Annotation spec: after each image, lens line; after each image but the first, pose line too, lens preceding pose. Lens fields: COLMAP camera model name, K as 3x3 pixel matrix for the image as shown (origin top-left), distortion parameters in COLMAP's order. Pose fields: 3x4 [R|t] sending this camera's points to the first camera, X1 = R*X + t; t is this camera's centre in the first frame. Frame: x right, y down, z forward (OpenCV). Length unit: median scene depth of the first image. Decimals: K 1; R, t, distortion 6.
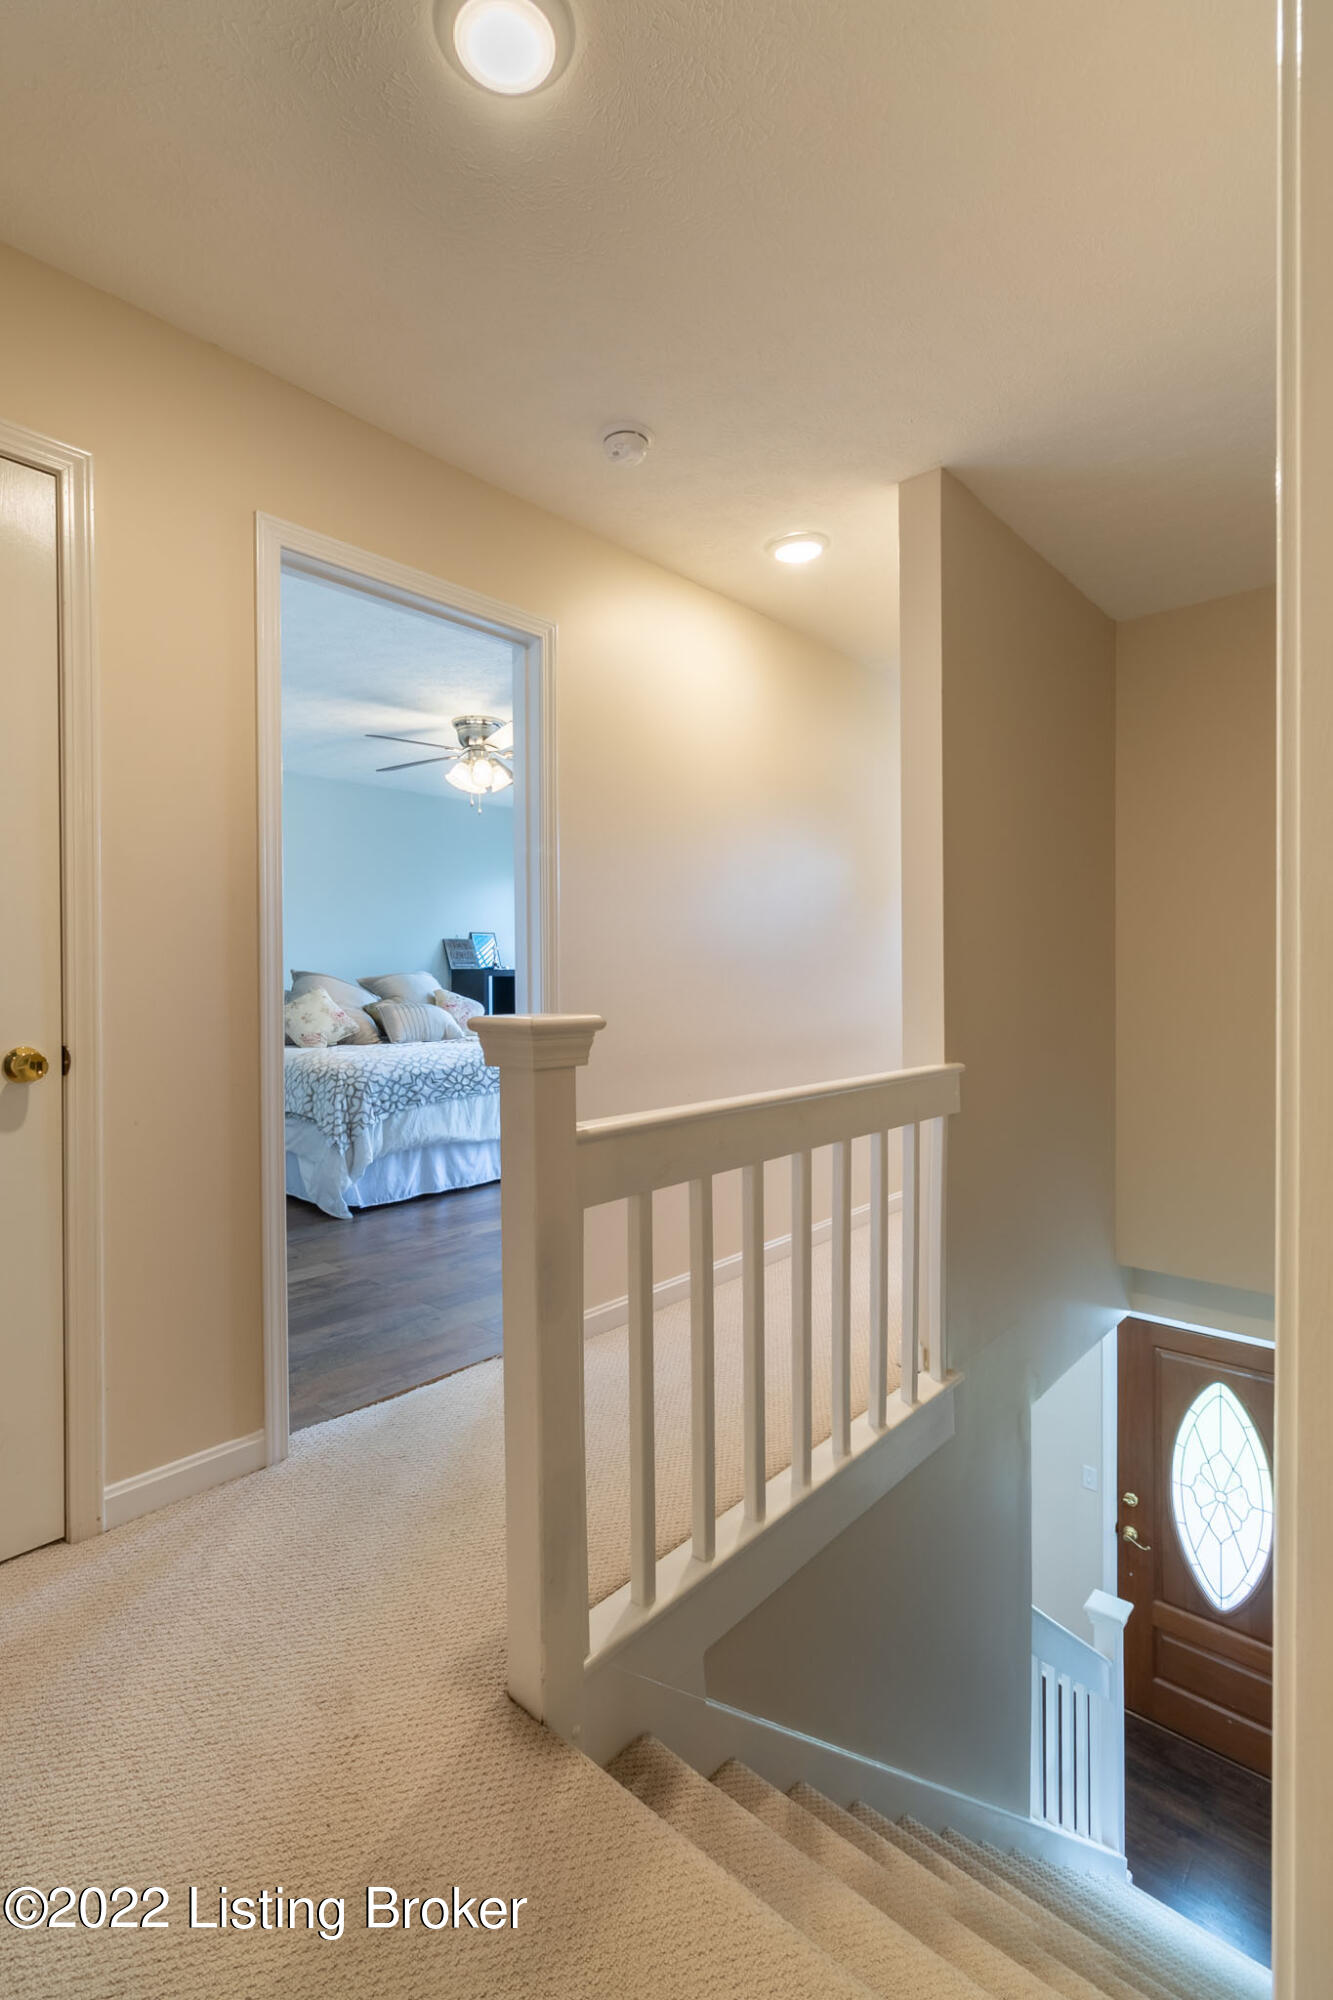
lens RADIAL K [[929.4, 0, 651.5], [0, 929.4, 1000.5], [0, 0, 1]] dist [0.003545, 0.000161]
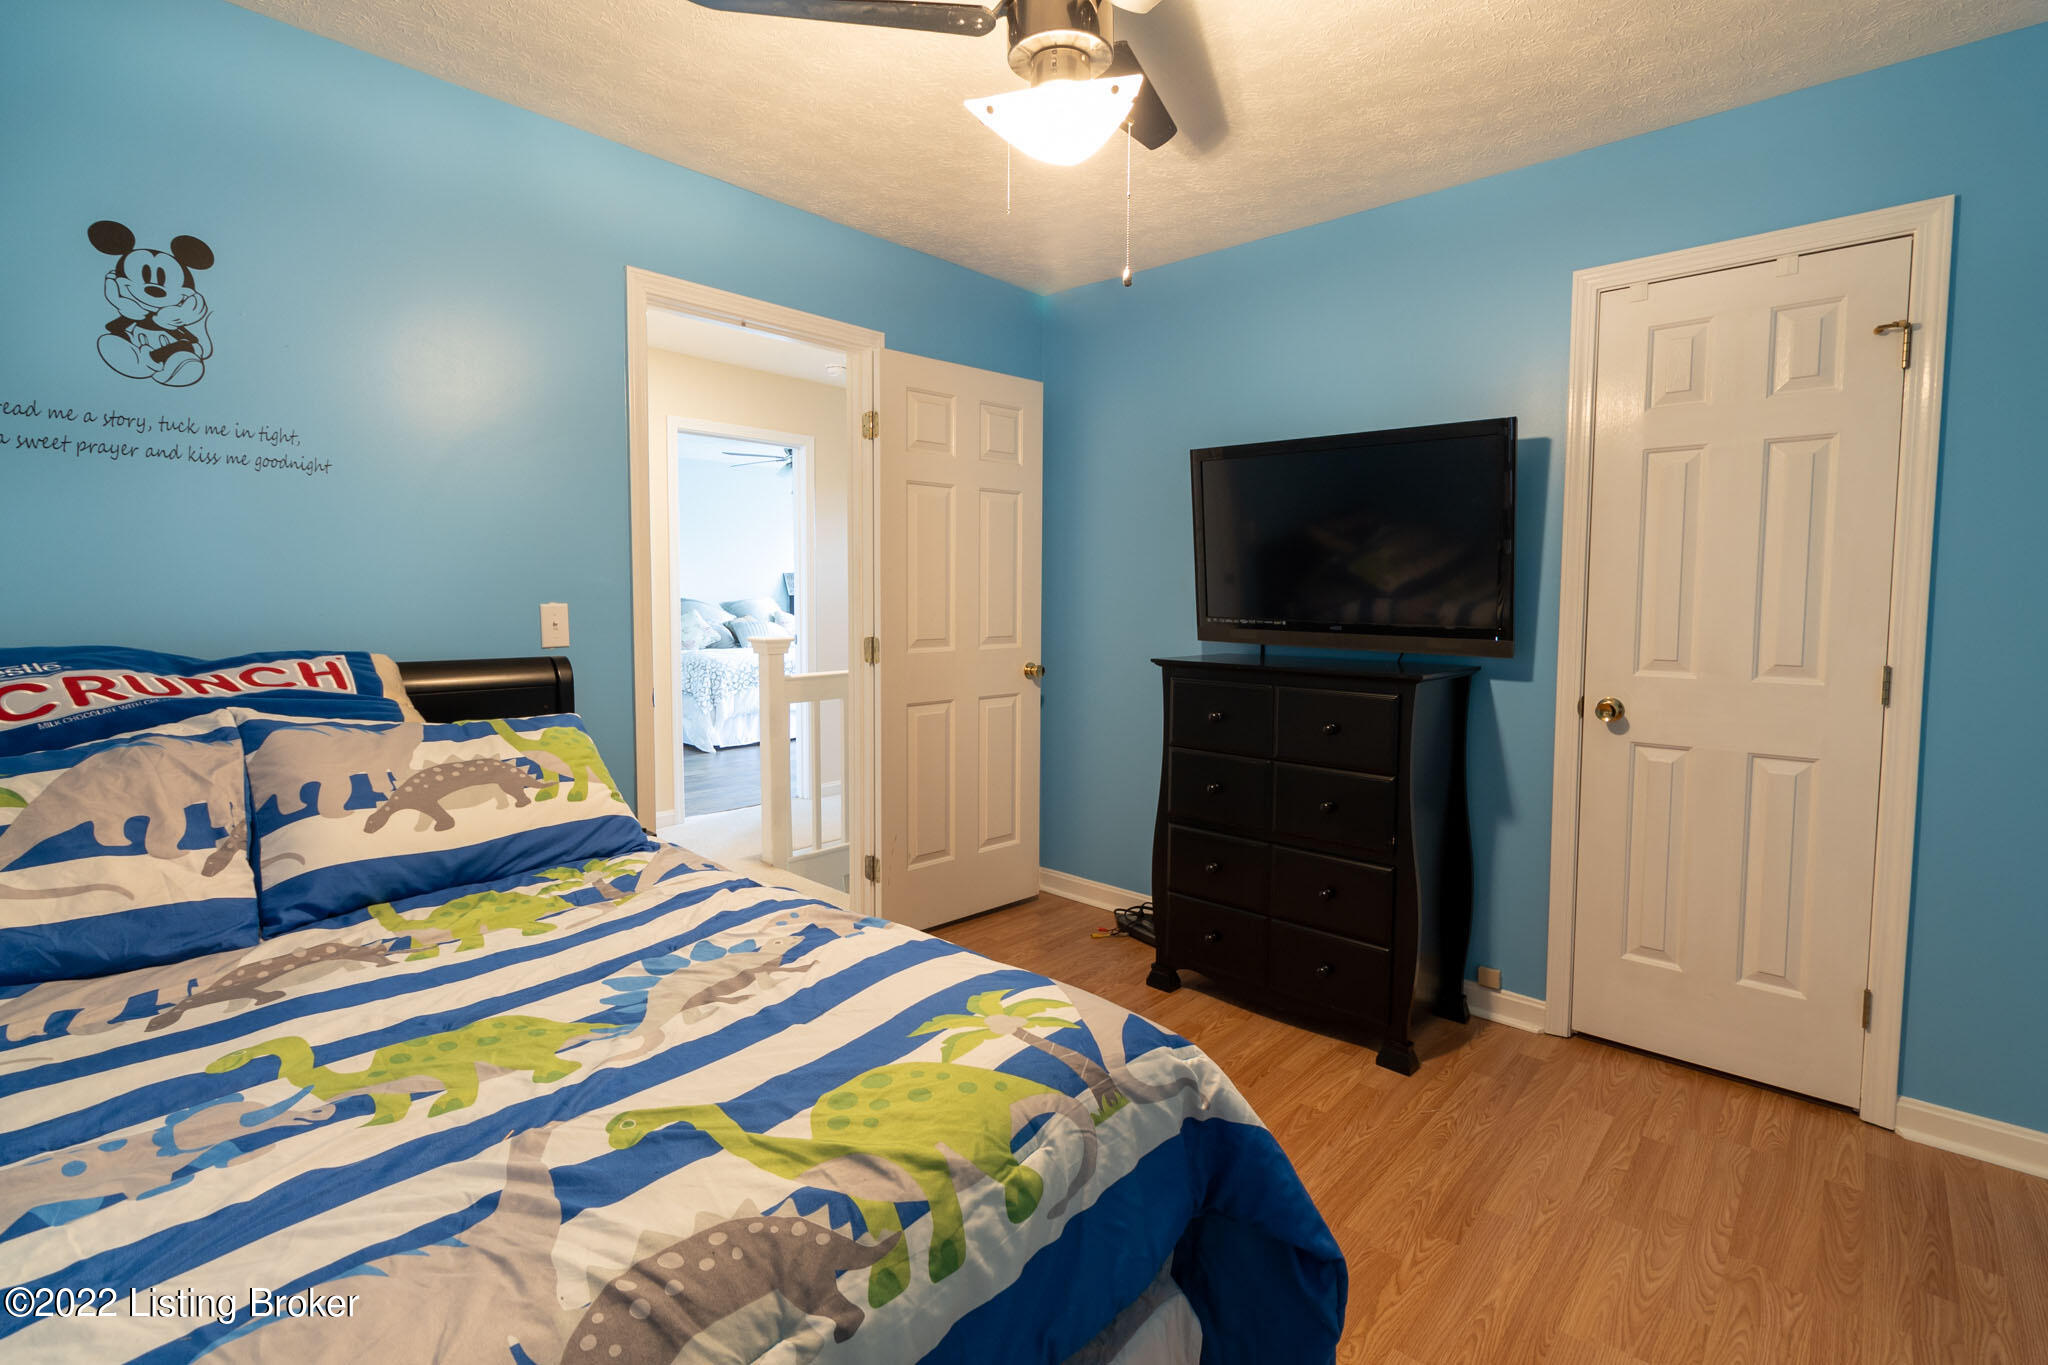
lens RADIAL K [[951.7, 0, 1035.7], [0, 951.7, 666.0], [0, 0, 1]] dist [0.003545, 0.000161]
pose [[0.999904, 0.013138, 0.004364, 0.226208], [-0.013372, 0.998184, 0.058739, -0.025848], [-0.003584, -0.058791, 0.998264, -0.649153]]
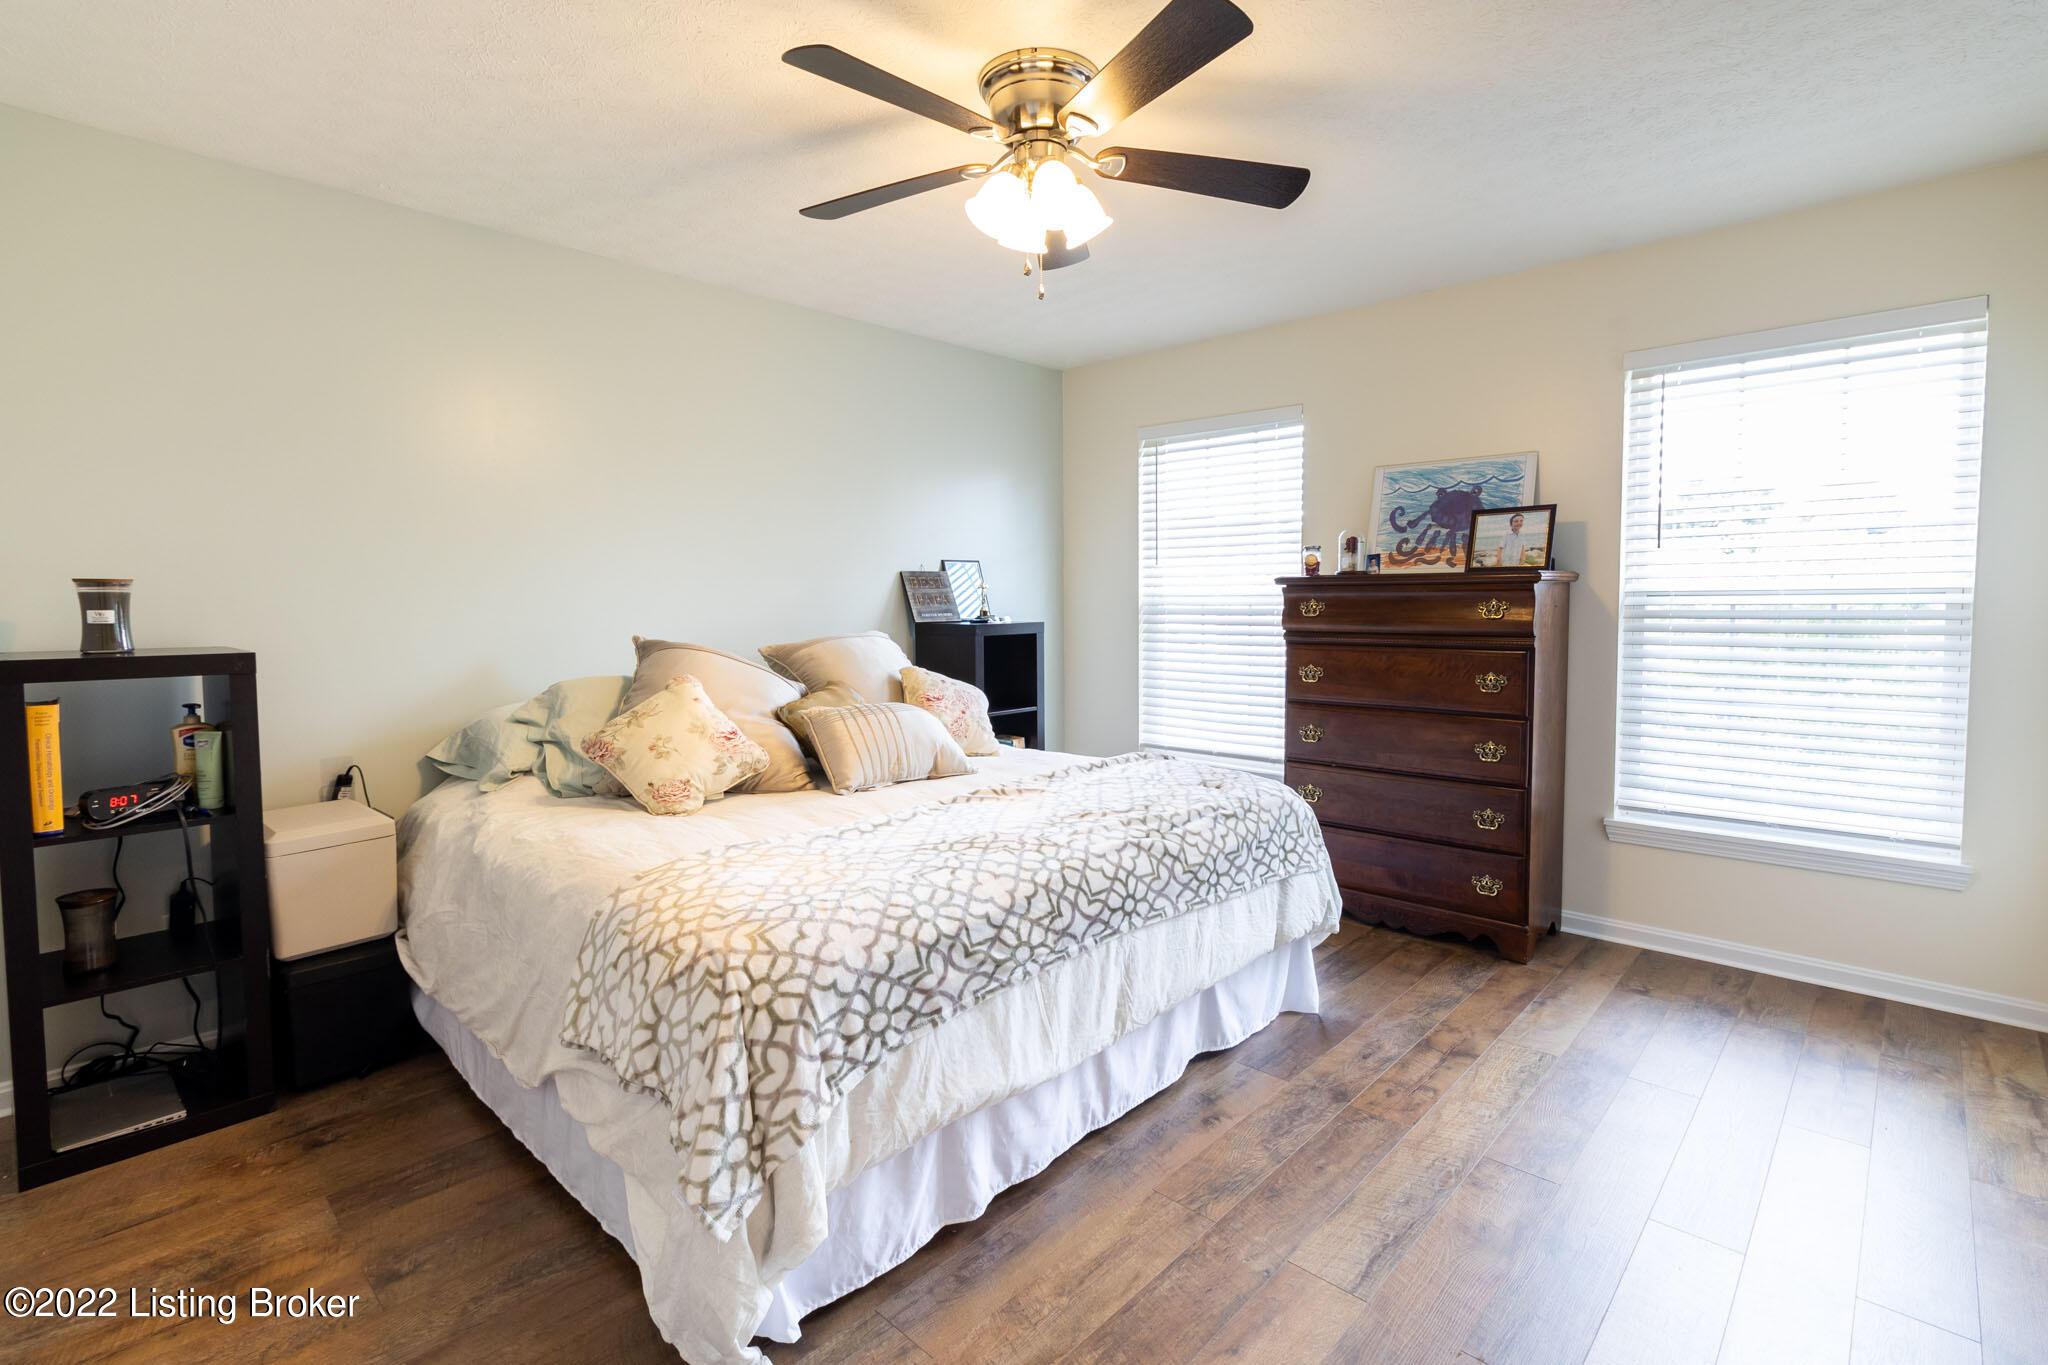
lens RADIAL K [[951.7, 0, 1035.3], [0, 951.7, 647.2], [0, 0, 1]] dist [0.003545, 0.000161]
pose [[0.999896, -0.006040, -0.013073, -0.202163], [0.006395, 0.999608, 0.027272, -0.052878], [0.012903, -0.027352, 0.999543, 0.607642]]
